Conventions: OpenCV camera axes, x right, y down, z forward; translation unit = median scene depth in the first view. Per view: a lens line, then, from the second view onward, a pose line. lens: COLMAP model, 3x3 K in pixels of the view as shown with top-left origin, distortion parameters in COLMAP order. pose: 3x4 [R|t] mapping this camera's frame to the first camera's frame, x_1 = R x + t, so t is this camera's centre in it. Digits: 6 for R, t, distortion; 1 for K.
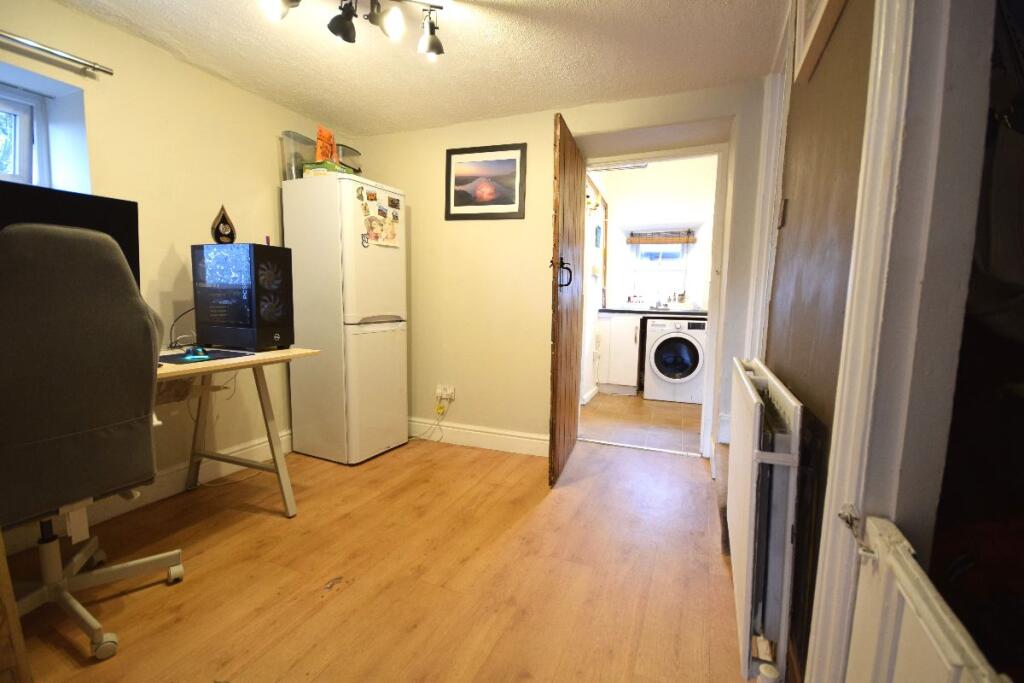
lens RADIAL K [[455.4, 0, 517.7], [0, 455.4, 343.9], [0, 0, 1]] dist [0.001324, -0.005248]
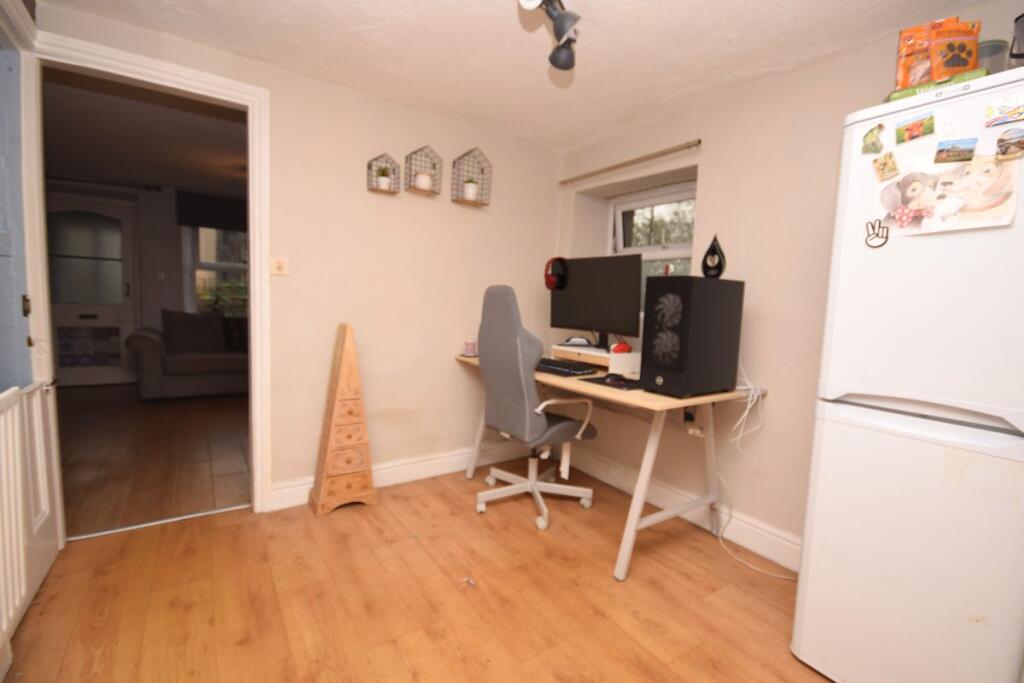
lens RADIAL K [[455.4, 0, 502.5], [0, 455.4, 338.9], [0, 0, 1]] dist [0.001324, -0.005248]
pose [[-0.557980, 0.022675, -0.829545, 0.344821], [-0.140970, 0.982508, 0.121678, -0.151224], [0.817793, 0.184835, -0.545023, 1.188597]]
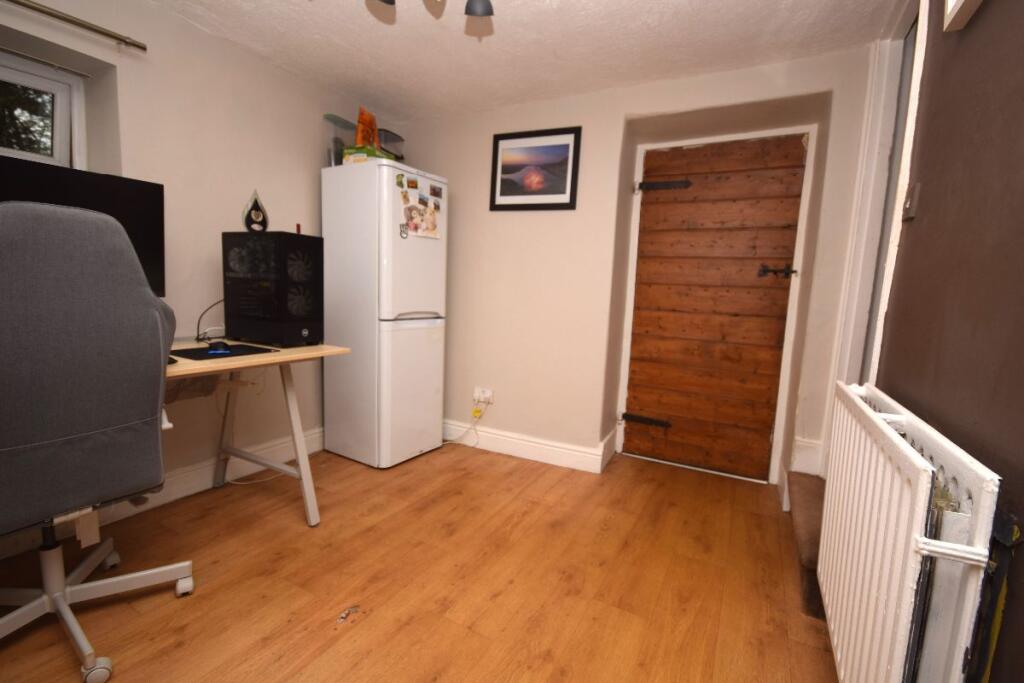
lens RADIAL K [[455.4, 0, 517.1], [0, 455.4, 343.2], [0, 0, 1]] dist [0.001324, -0.005248]
pose [[0.995088, 0.037415, -0.091654, -0.011152], [-0.036746, 0.999284, 0.008980, -0.017167], [0.091925, -0.005568, 0.995750, 0.110262]]
